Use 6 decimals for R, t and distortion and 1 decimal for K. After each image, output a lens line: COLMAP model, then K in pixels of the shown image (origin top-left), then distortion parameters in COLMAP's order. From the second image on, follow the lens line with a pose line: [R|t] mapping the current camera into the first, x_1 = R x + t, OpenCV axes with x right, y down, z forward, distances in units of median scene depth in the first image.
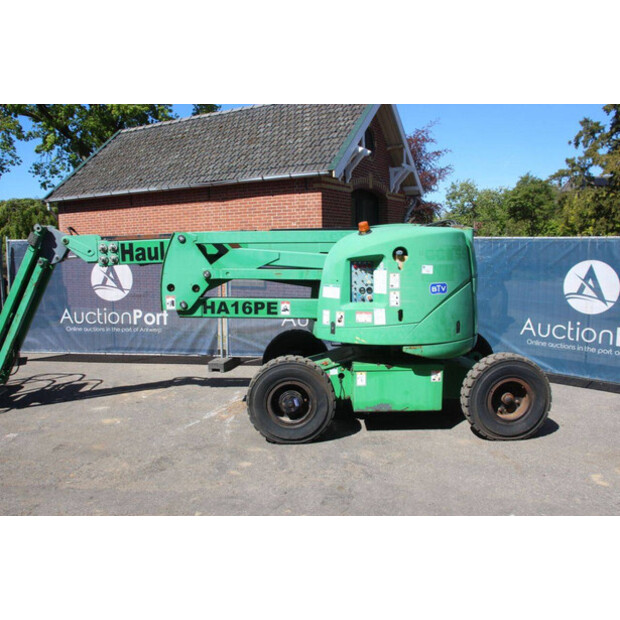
lens RADIAL K [[510.9, 0, 310.0], [0, 510.9, 310.0], [0, 0, 1]] dist [-0.177421, 0.175306]
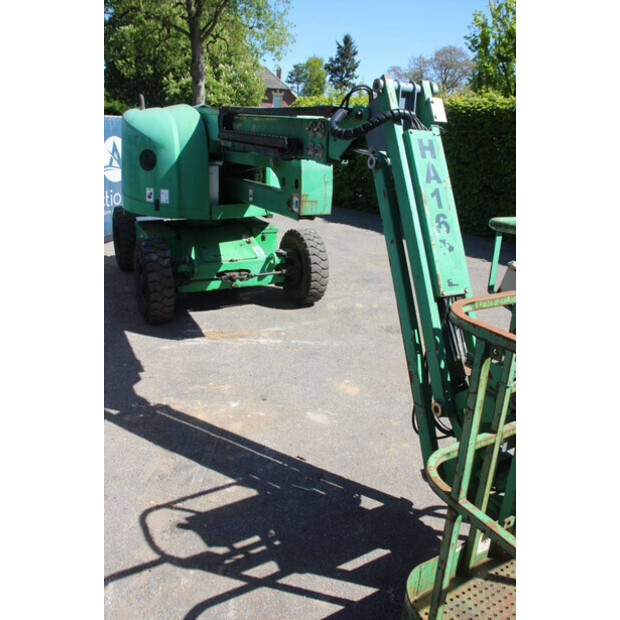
lens RADIAL K [[510.9, 0, 310.0], [0, 510.9, 310.0], [0, 0, 1]] dist [-0.177421, 0.175306]
pose [[-0.448951, -0.313302, 0.836830, -0.989279], [0.066850, 0.922115, 0.381097, -0.164224], [-0.891052, 0.227036, -0.393040, 1.367128]]
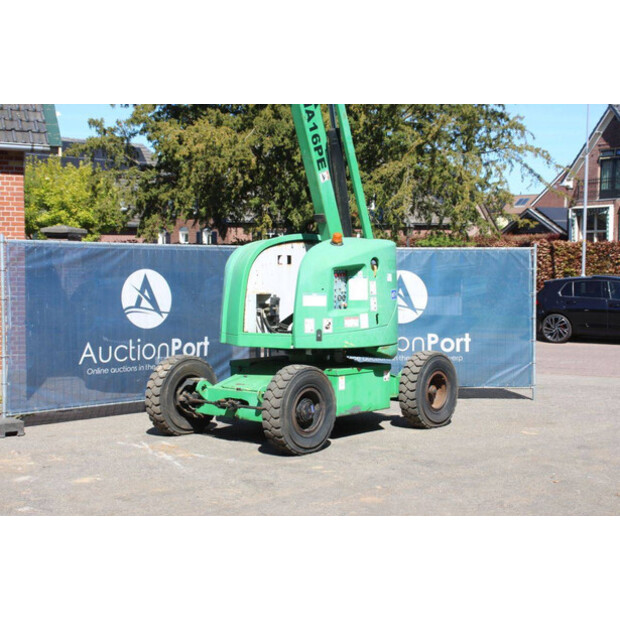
lens RADIAL K [[1022.3, 0, 310.0], [0, 1022.3, 310.0], [0, 0, 1]] dist [0.148472, 0.162412]
pose [[0.664241, -0.024901, 0.747103, -1.403294], [0.082653, 0.995763, -0.040296, 0.061300], [-0.742935, 0.088517, 0.663485, -0.332608]]
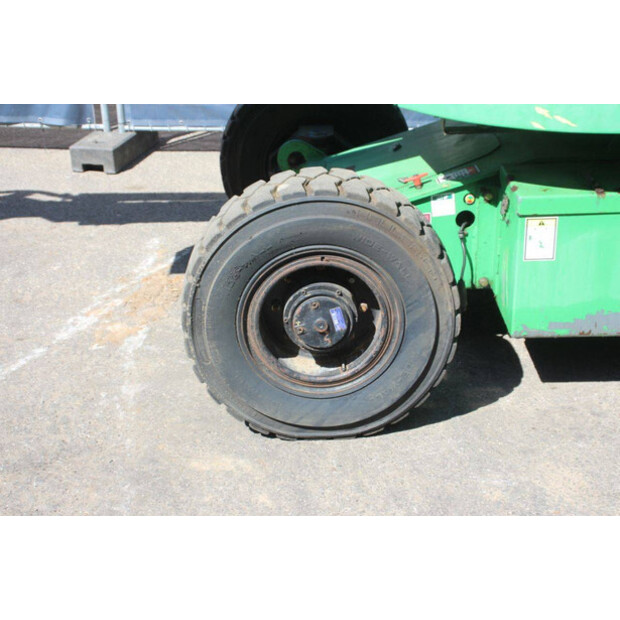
lens RADIAL K [[1019.1, 0, 310.0], [0, 1019.1, 310.0], [0, 0, 1]] dist [0.188859, 0.024974]
pose [[0.999863, -0.016384, 0.002274, -0.041610], [0.014908, 0.952182, 0.305167, -0.018371], [-0.007165, -0.305092, 0.952296, 0.352782]]
